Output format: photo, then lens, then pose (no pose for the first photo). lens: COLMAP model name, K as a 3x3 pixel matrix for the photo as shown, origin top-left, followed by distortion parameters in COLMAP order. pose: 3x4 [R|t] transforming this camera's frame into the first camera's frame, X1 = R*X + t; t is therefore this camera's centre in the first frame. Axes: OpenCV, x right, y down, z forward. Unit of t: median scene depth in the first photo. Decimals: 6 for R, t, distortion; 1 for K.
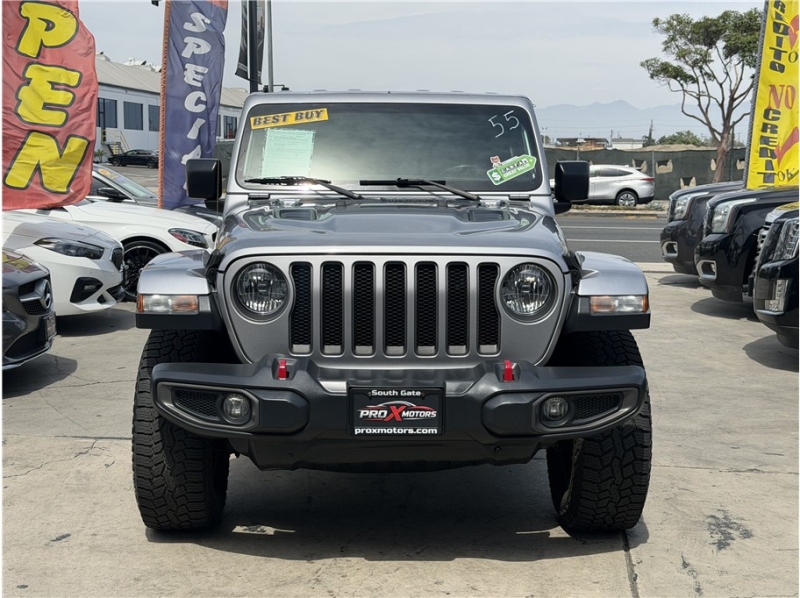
lens RADIAL K [[1141.5, 0, 398.2], [0, 1141.5, 291.7], [0, 0, 1]] dist [0.072993, 0.000000]
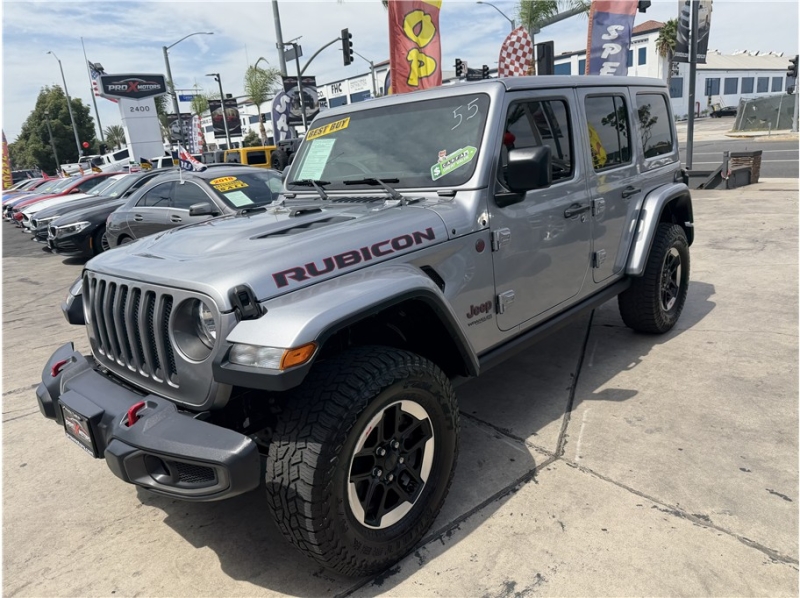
lens RADIAL K [[564.2, 0, 407.3], [0, 564.2, 299.7], [0, 0, 1]] dist [0.006774, -0.014604]
pose [[0.726875, 0.109662, -0.677958, 0.429931], [0.021181, 0.983120, 0.181732, -0.081085], [0.686443, -0.146457, 0.712282, 0.611760]]
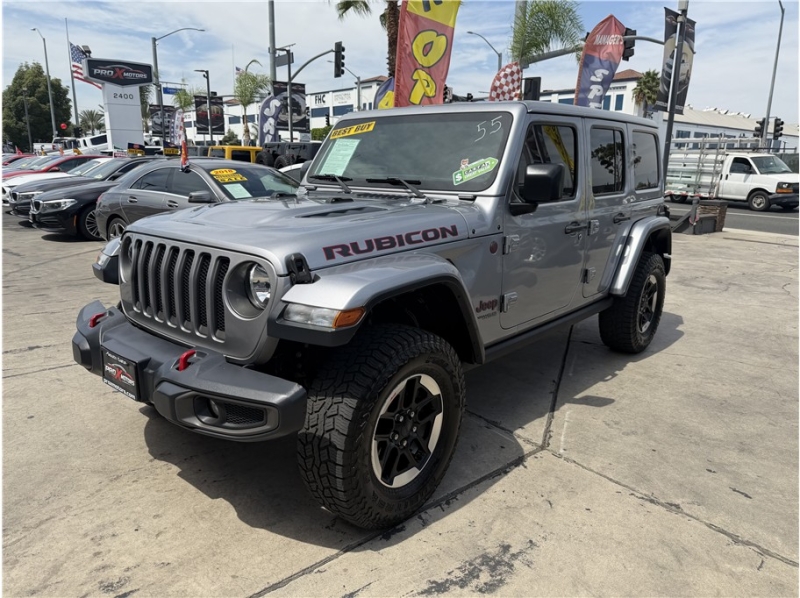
lens RADIAL K [[564.2, 0, 398.6], [0, 564.2, 299.3], [0, 0, 1]] dist [0.006774, -0.014604]
pose [[0.748068, 0.160475, -0.643927, 0.426053], [-0.082645, 0.985296, 0.149537, -0.061332], [0.658456, -0.058647, 0.750331, 0.543488]]
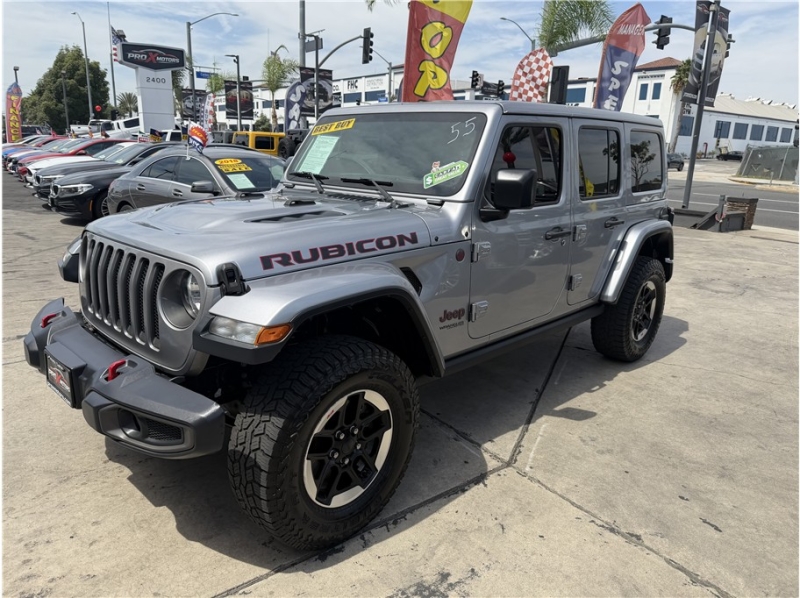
lens RADIAL K [[564.2, 0, 399.2], [0, 564.2, 291.2], [0, 0, 1]] dist [0.006774, -0.014604]
pose [[0.710884, 0.187622, -0.677822, 0.455490], [-0.102762, 0.981126, 0.163802, -0.083489], [0.695761, -0.046790, 0.716747, 0.599931]]
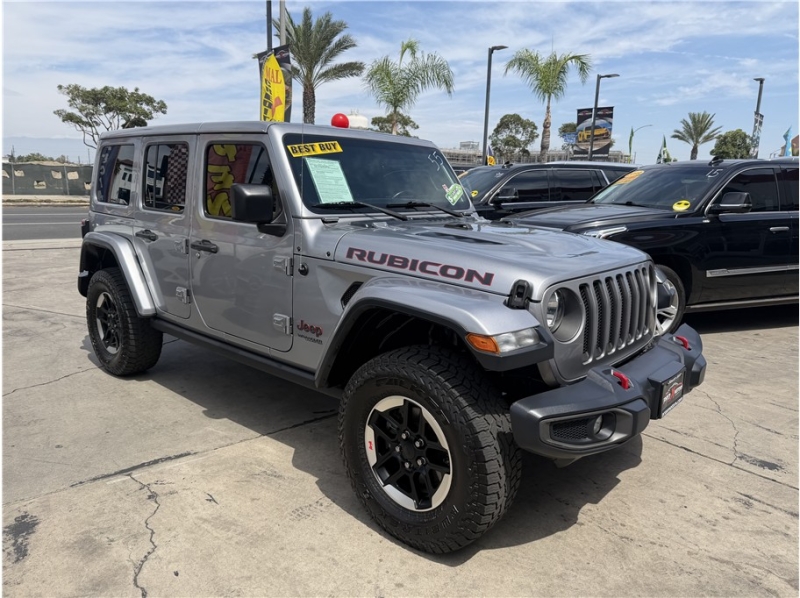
lens RADIAL K [[564.2, 0, 405.6], [0, 564.2, 294.9], [0, 0, 1]] dist [0.006774, -0.014604]
pose [[0.683790, -0.134356, 0.717203, -0.474292], [0.062720, 0.990086, 0.125679, -0.075409], [-0.726978, -0.040955, 0.685438, 0.567322]]
